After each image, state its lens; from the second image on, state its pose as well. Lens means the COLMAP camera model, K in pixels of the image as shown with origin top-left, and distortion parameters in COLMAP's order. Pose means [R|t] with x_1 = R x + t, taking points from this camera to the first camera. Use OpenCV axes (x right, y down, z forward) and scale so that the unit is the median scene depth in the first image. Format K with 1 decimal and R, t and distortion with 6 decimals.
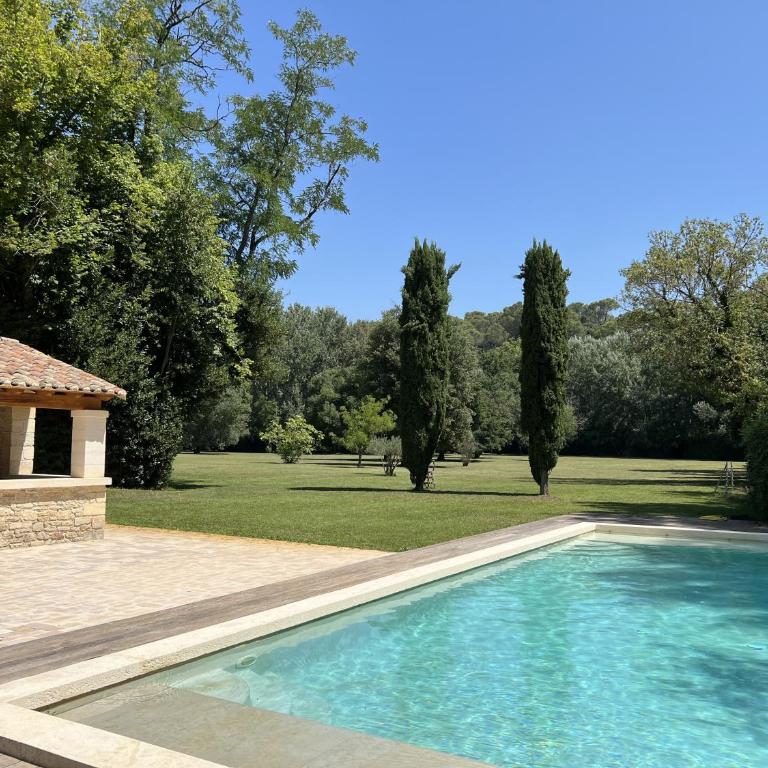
lens RADIAL K [[743.8, 0, 384.0], [0, 743.8, 384.0], [0, 0, 1]] dist [-0.017502, -0.031748]
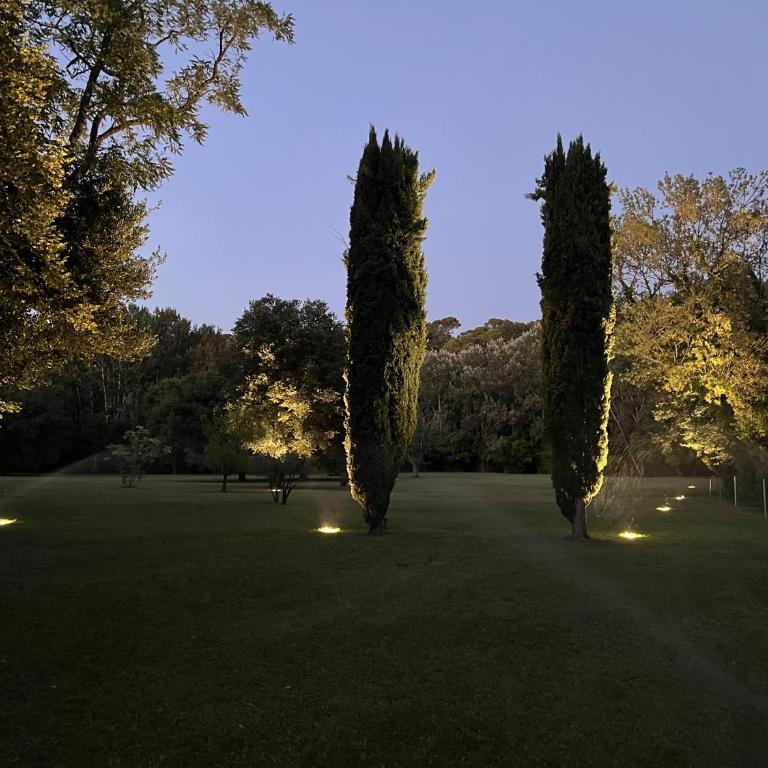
lens RADIAL K [[743.8, 0, 384.0], [0, 743.8, 384.0], [0, 0, 1]] dist [-0.017502, -0.031748]
pose [[0.976399, 0.014971, 0.215457, -0.070089], [-0.009989, 0.999657, -0.024194, 0.029761], [-0.215745, 0.021470, 0.976214, 0.350160]]
